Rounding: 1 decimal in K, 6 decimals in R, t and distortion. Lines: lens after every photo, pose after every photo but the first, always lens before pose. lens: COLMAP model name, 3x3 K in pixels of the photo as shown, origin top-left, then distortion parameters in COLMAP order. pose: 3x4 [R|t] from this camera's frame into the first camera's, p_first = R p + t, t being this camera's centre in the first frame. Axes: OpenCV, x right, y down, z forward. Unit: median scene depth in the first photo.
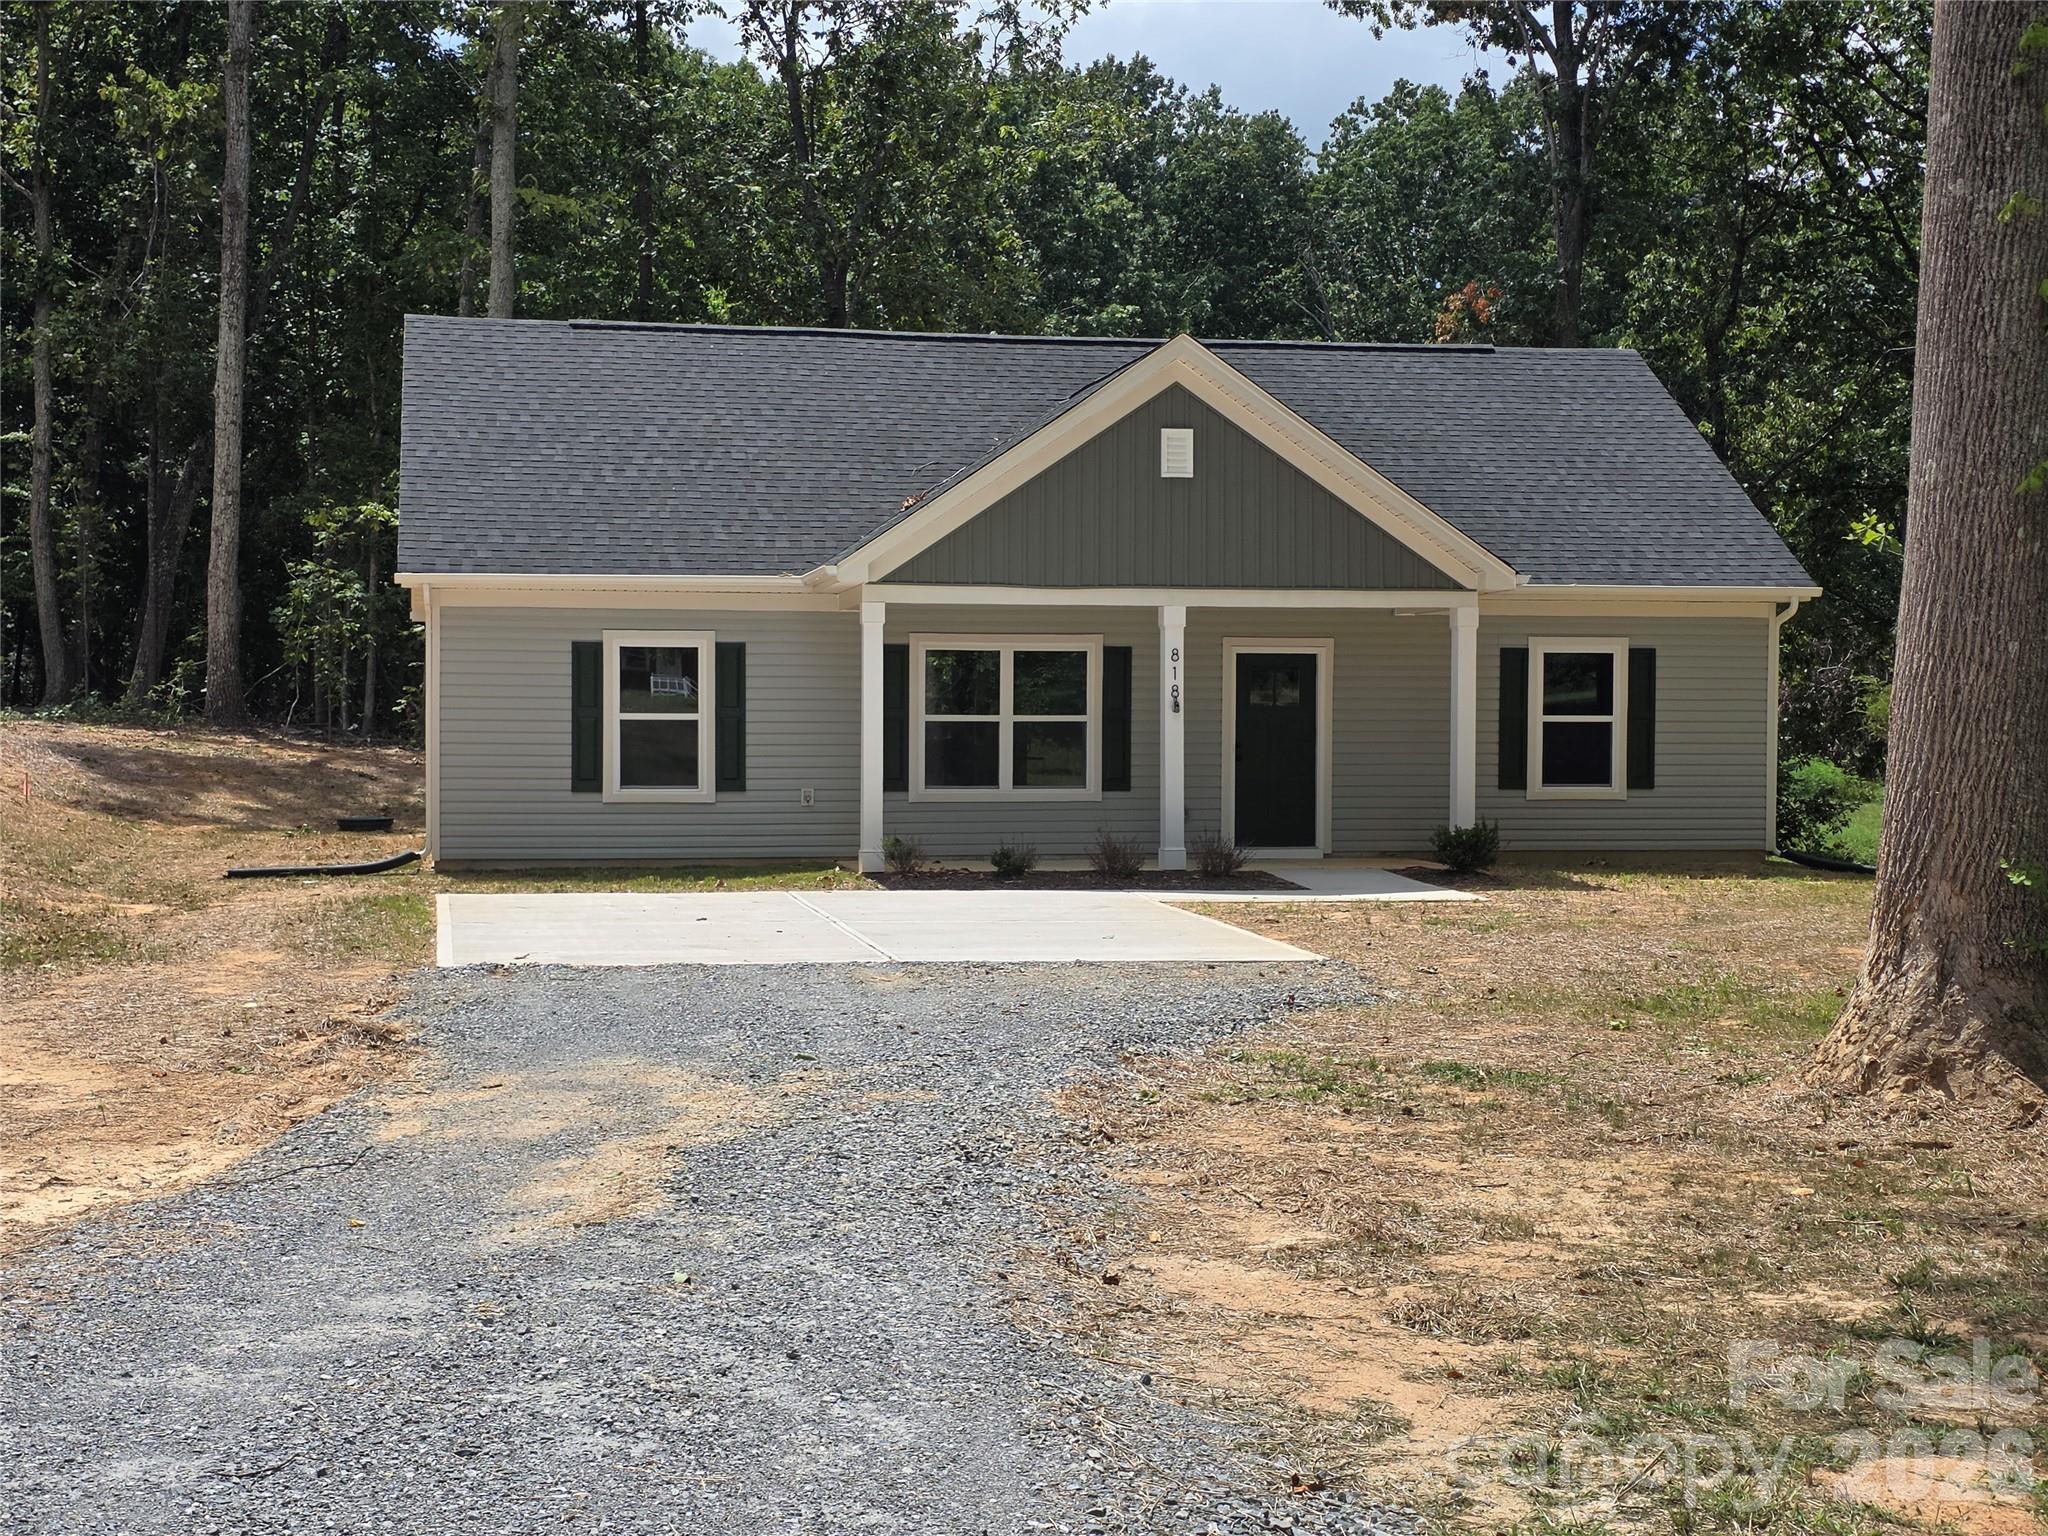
lens RADIAL K [[2905.3, 0, 986.7], [0, 2905.3, 785.2], [0, 0, 1]] dist [0.084444, 0.000000]
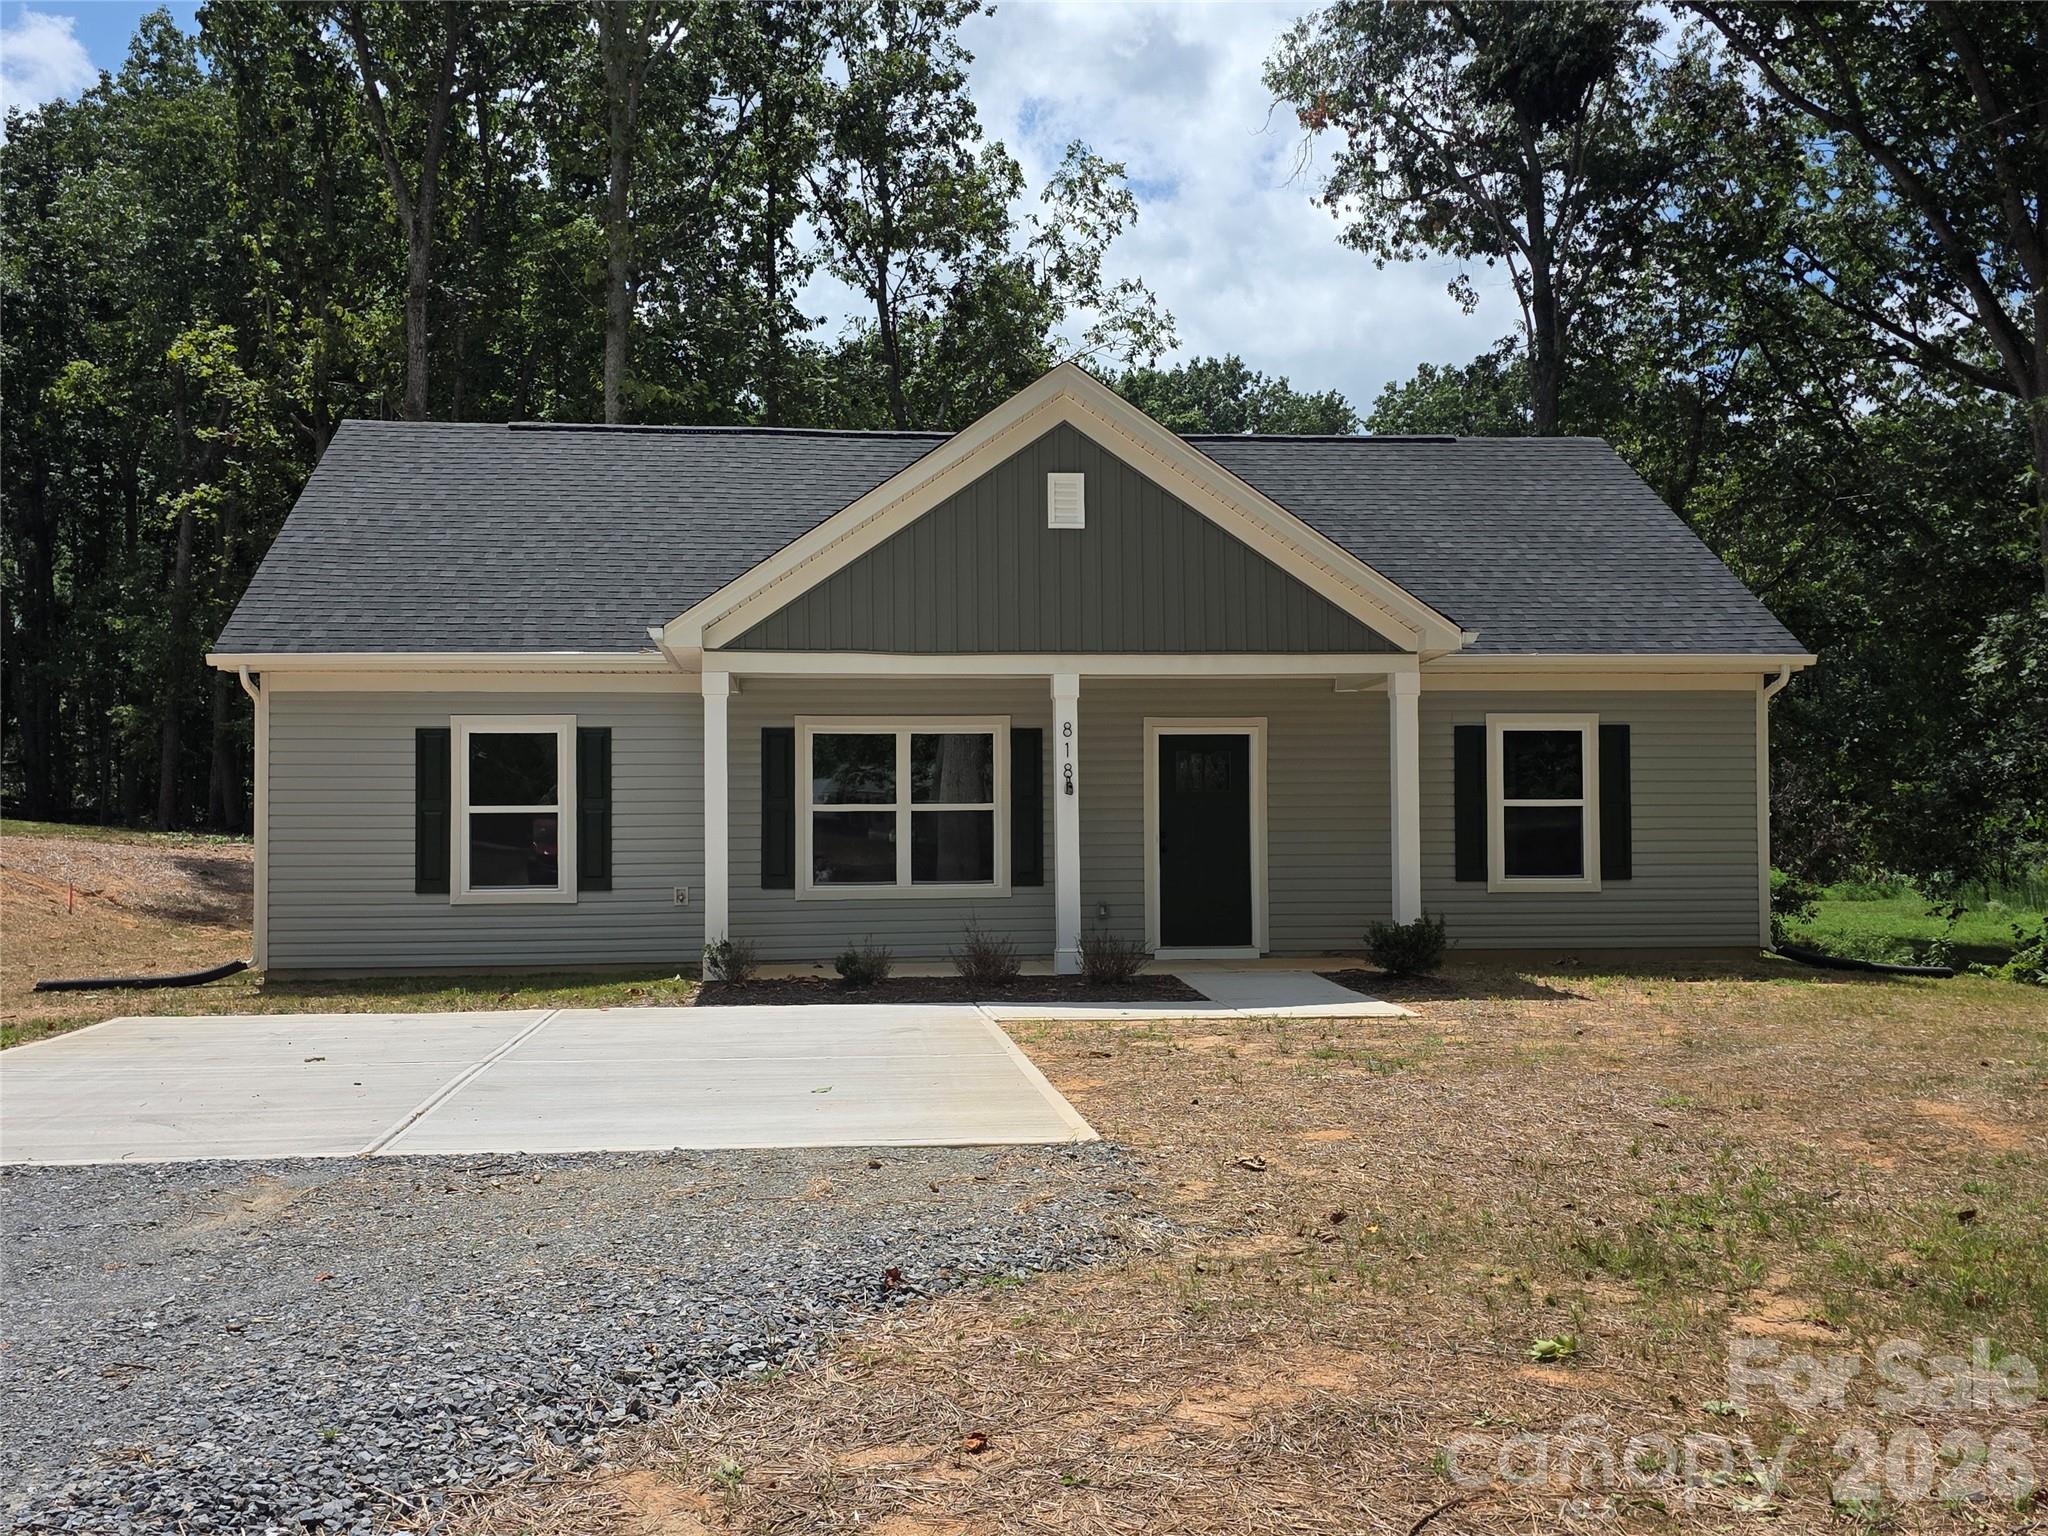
lens RADIAL K [[1894.9, 0, 1010.6], [0, 1894.9, 797.9], [0, 0, 1]] dist [0.048681, 0.000000]
pose [[0.995743, -0.013445, -0.091186, 0.096613], [0.008679, 0.998585, -0.052465, 0.005577], [0.091762, 0.051451, 0.994451, 0.416623]]
